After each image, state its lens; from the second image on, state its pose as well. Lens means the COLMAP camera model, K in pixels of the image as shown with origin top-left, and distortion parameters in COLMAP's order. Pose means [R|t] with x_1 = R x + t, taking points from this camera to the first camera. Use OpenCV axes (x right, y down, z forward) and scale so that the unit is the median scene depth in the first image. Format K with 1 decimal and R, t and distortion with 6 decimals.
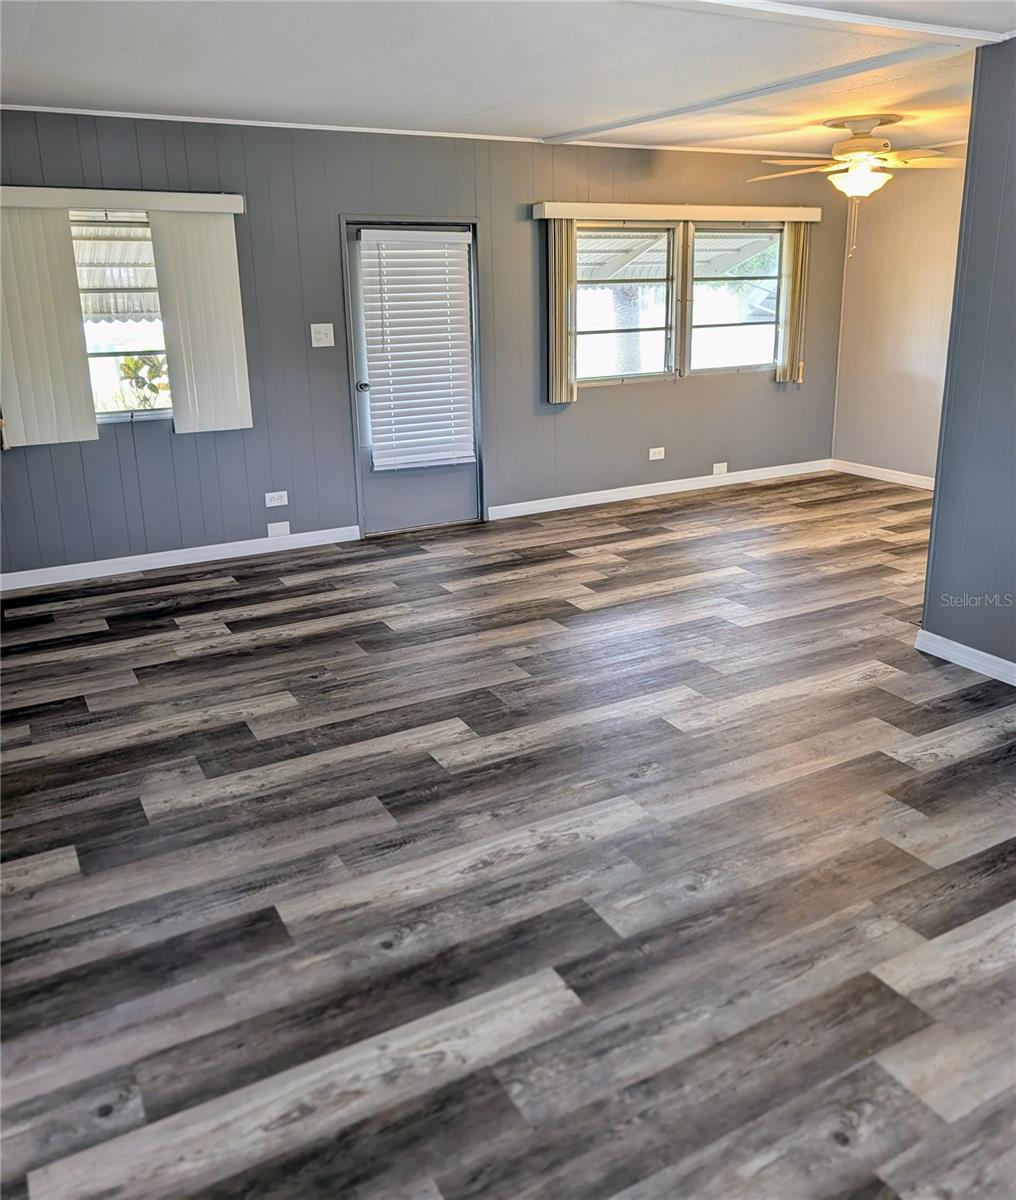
lens RADIAL K [[963.1, 0, 508.0], [0, 963.1, 600.0], [0, 0, 1]] dist [-0.007751, -0.005172]
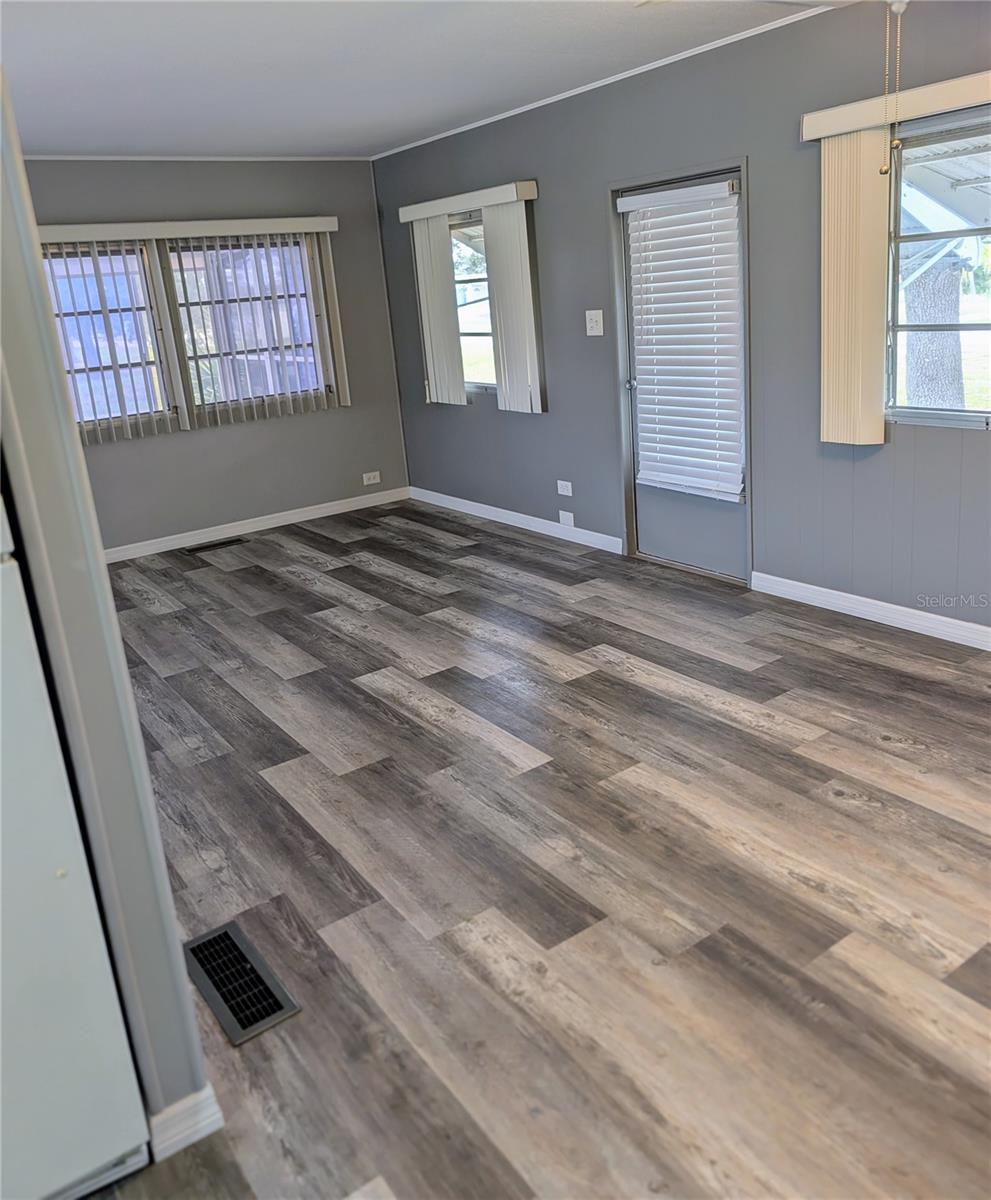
lens RADIAL K [[969.6, 0, 494.5], [0, 969.6, 544.1], [0, 0, 1]] dist [0.102011, -0.000635]
pose [[0.094577, 0.268580, -0.958603, 0.797816], [-0.229716, 0.942821, 0.241494, -0.305070], [0.968652, 0.197367, 0.150866, 0.888612]]
